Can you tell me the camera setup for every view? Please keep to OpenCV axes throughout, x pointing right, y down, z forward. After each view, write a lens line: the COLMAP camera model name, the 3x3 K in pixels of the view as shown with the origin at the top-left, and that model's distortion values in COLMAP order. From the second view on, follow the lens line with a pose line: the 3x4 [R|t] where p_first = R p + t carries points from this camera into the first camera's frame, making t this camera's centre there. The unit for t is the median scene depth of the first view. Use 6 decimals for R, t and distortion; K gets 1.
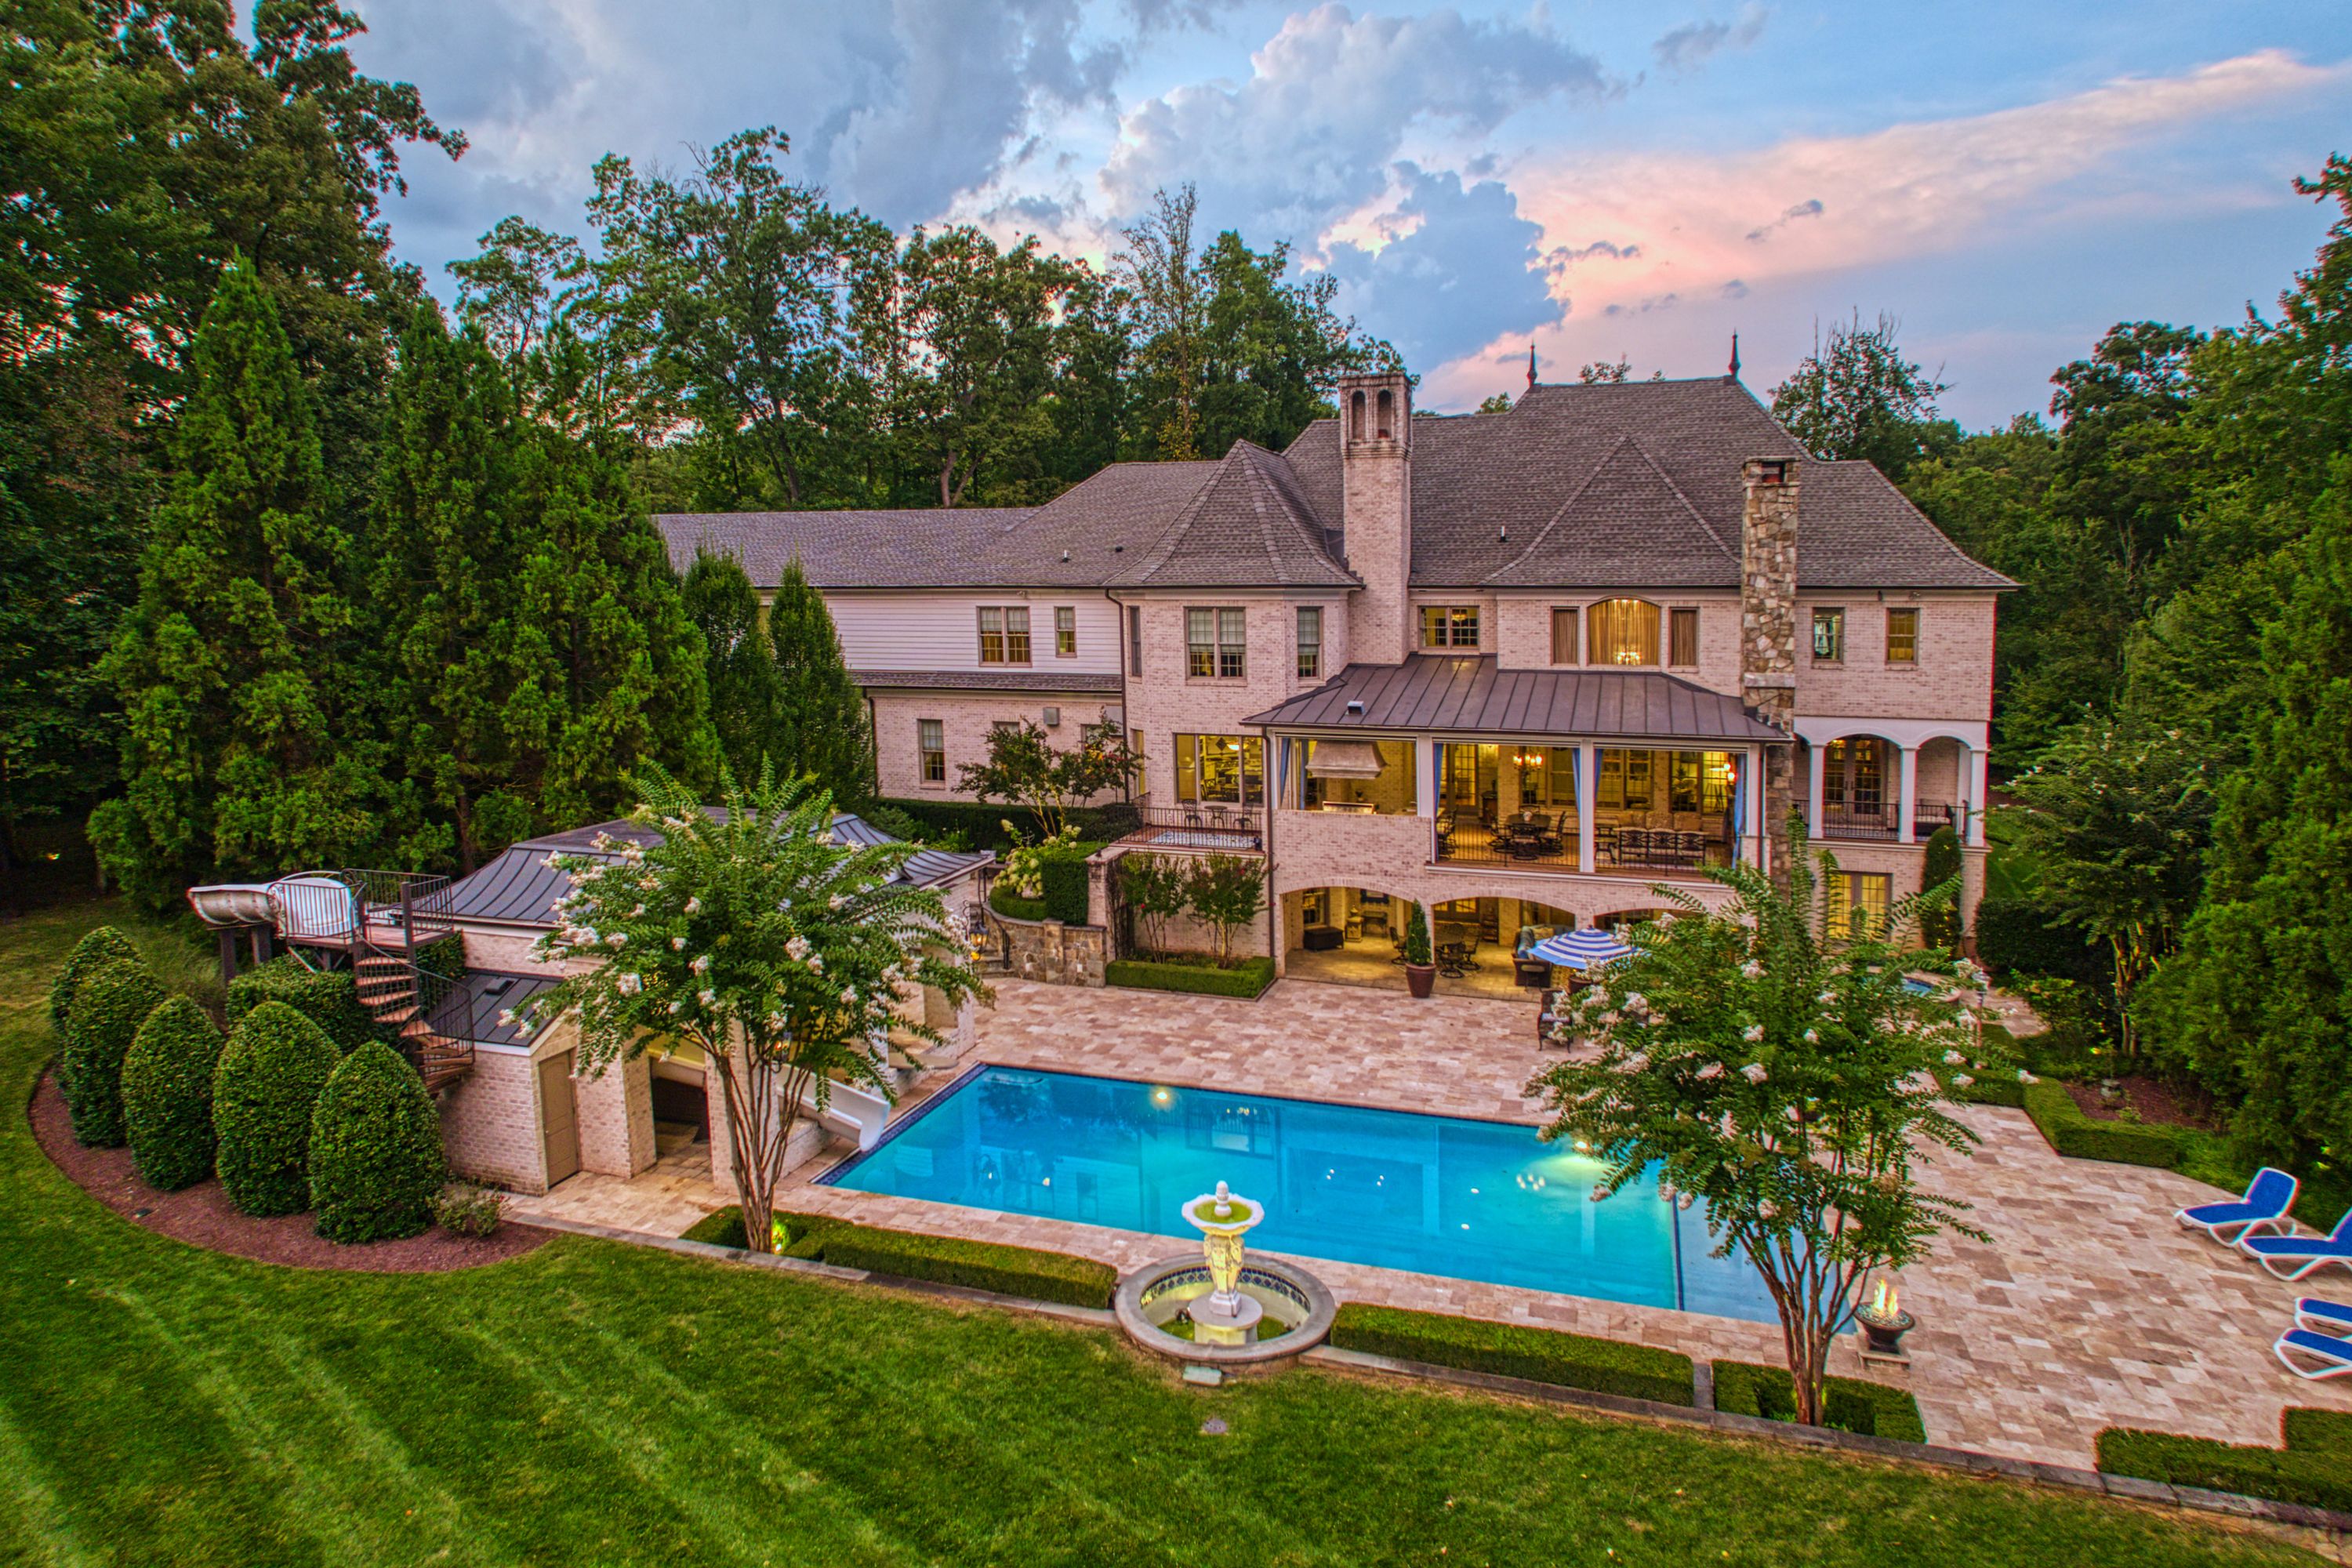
lens RADIAL K [[1458.4, 0, 1171.5], [0, 1458.4, 905.3], [0, 0, 1]] dist [0.003180, -0.003615]
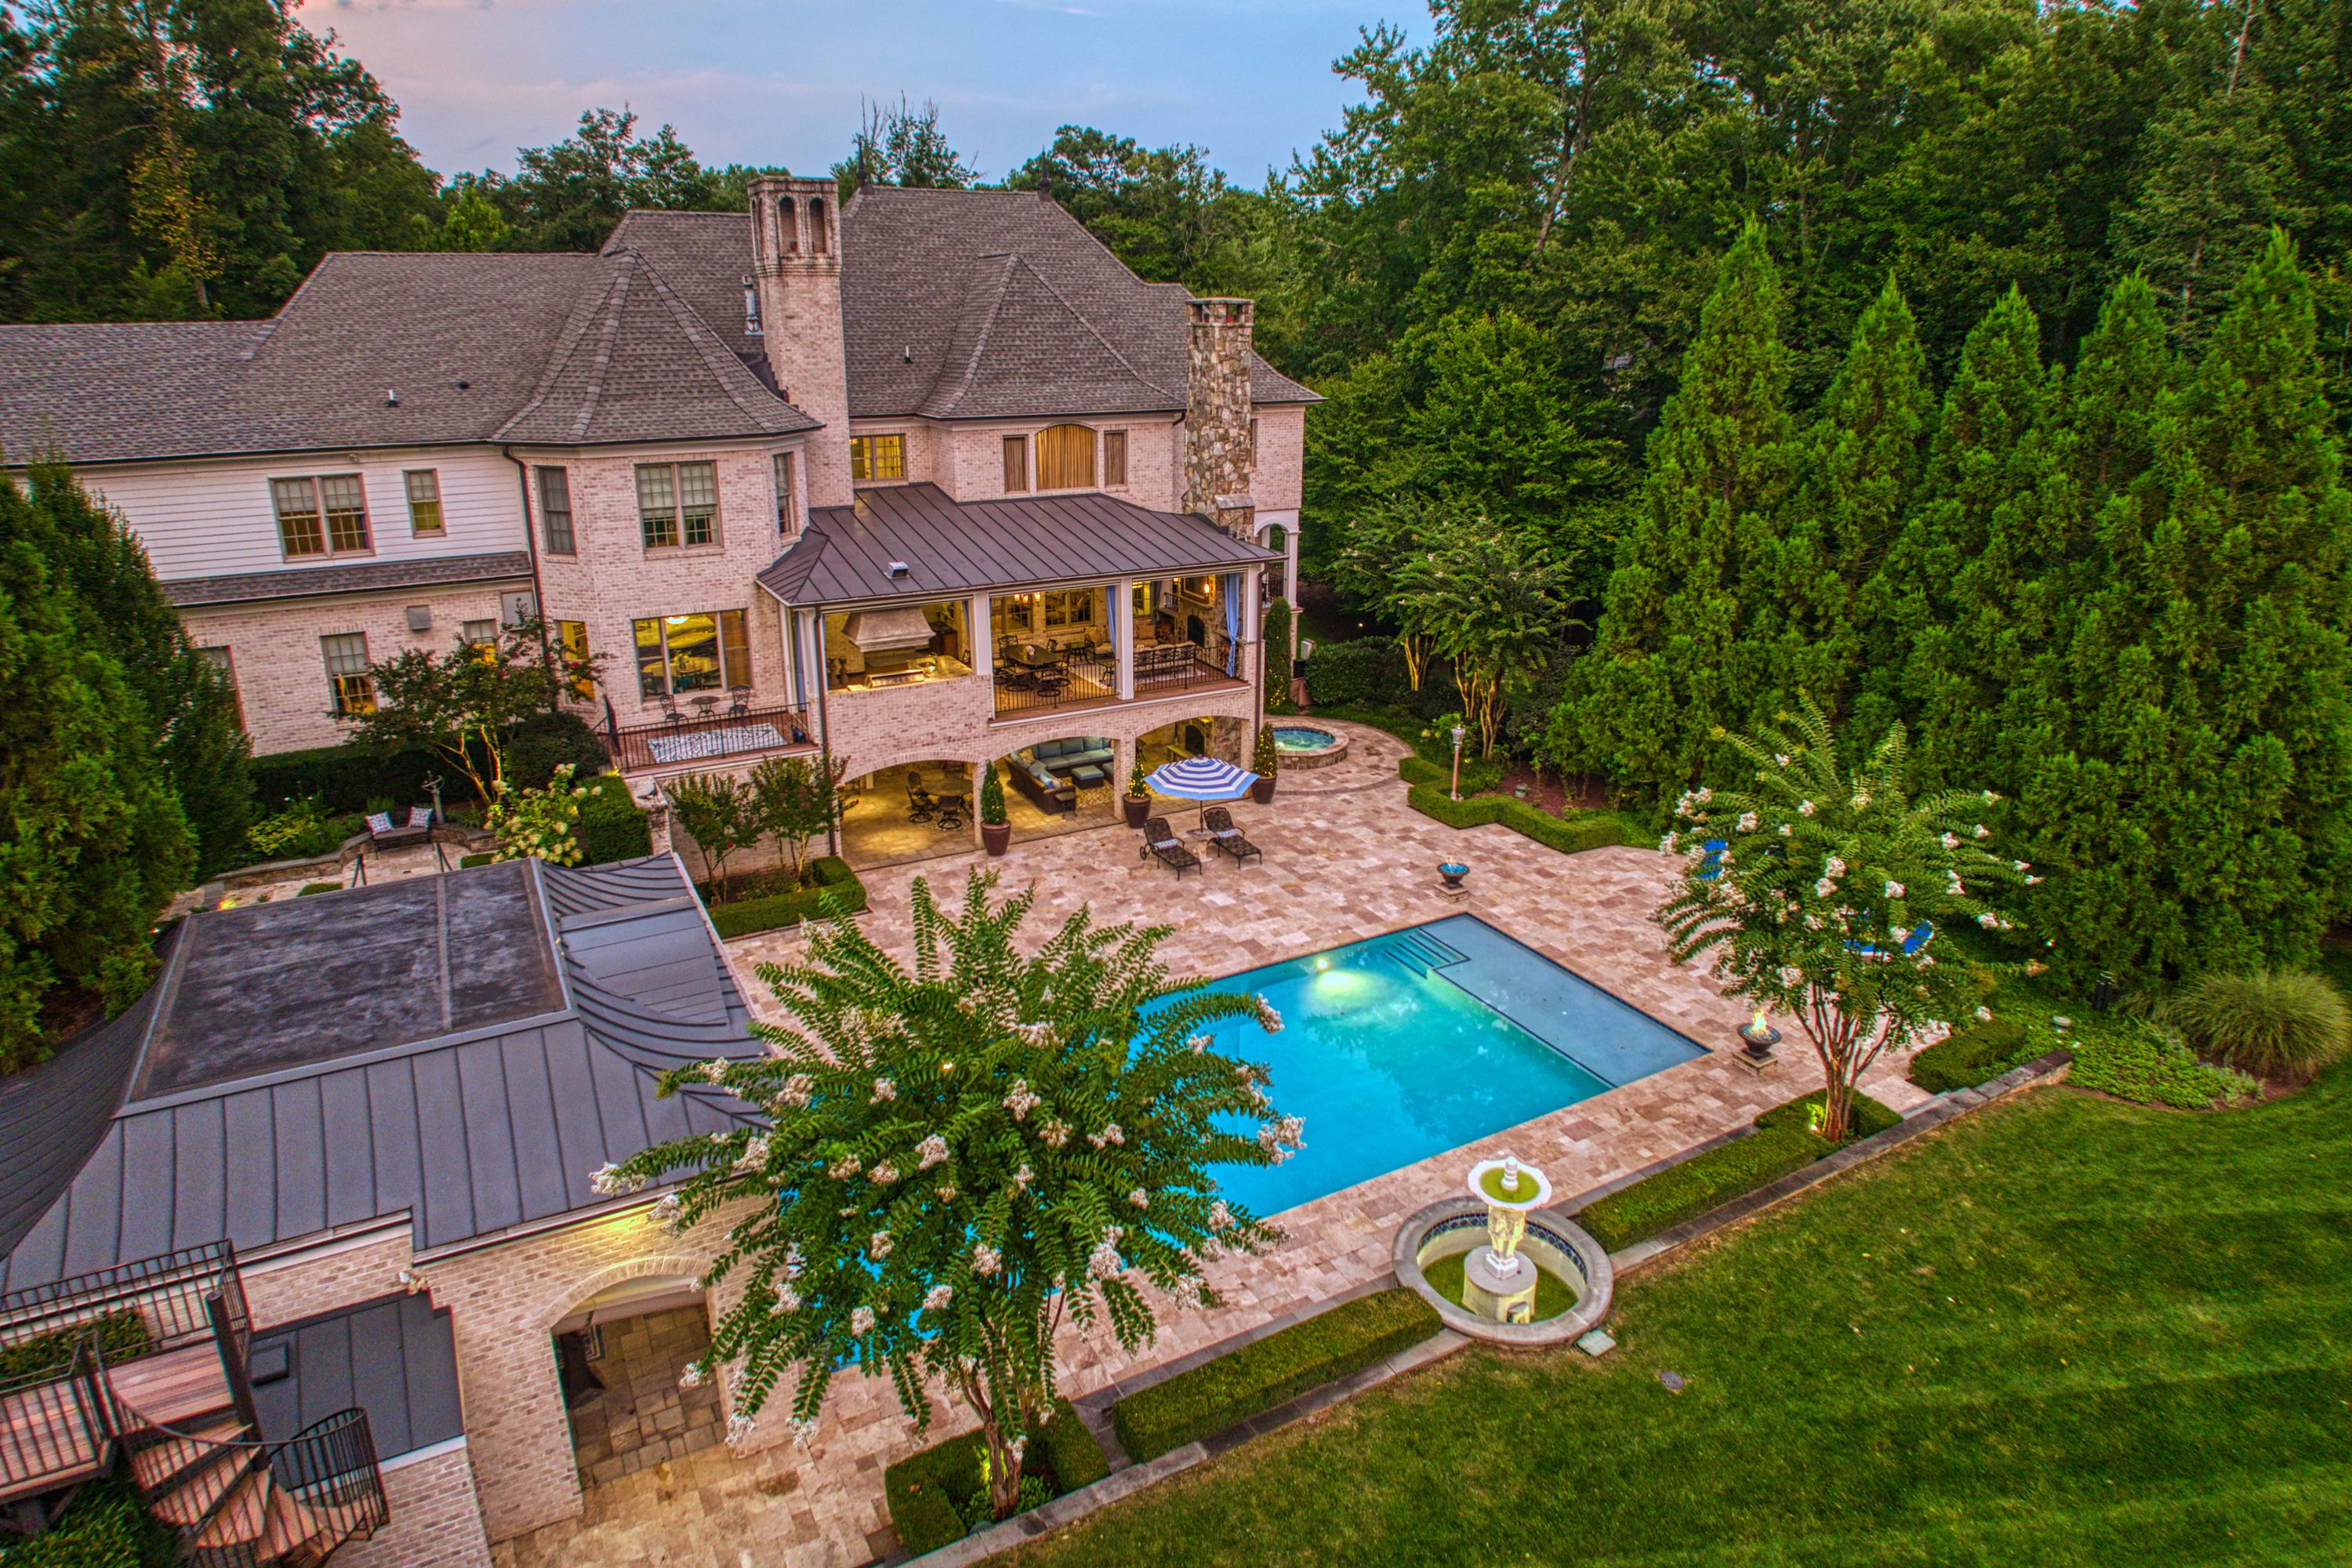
lens RADIAL K [[1338.5, 0, 1183.8], [0, 1338.5, 809.3], [0, 0, 1]] dist [-0.047197, 0.011230]
pose [[0.675705, -0.257463, 0.690750, -0.346201], [0.148713, 0.965370, 0.214347, -0.135949], [-0.722016, -0.042112, 0.690594, 0.278492]]
